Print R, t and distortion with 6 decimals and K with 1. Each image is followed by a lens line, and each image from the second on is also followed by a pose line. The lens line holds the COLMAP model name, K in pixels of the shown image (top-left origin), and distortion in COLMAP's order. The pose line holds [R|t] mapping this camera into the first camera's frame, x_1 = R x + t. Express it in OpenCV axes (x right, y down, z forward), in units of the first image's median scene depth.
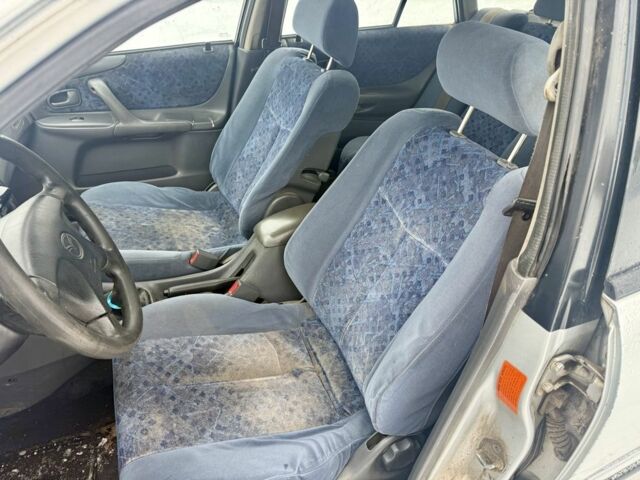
lens RADIAL K [[472.4, 0, 320.0], [0, 472.4, 240.0], [0, 0, 1]] dist [0.001424, 0.000156]
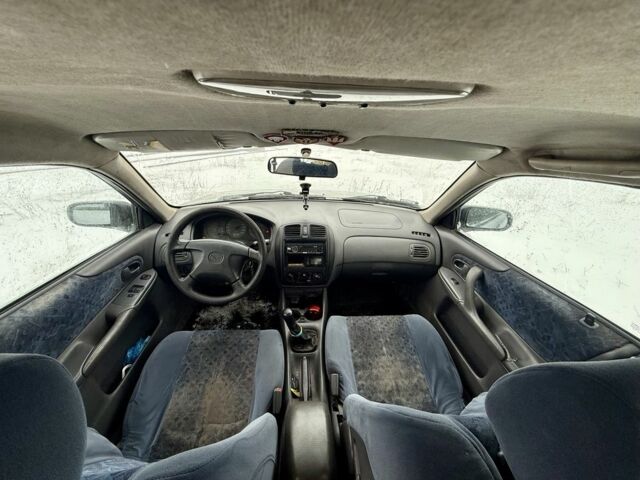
lens RADIAL K [[250.1, 0, 320.0], [0, 250.1, 240.0], [0, 0, 1]] dist [-0.000009, 0.000006]
pose [[-0.328484, 0.352041, -0.876450, 0.296135], [-0.559833, 0.674801, 0.480864, -0.697808], [0.760714, 0.648622, -0.024577, 0.972949]]
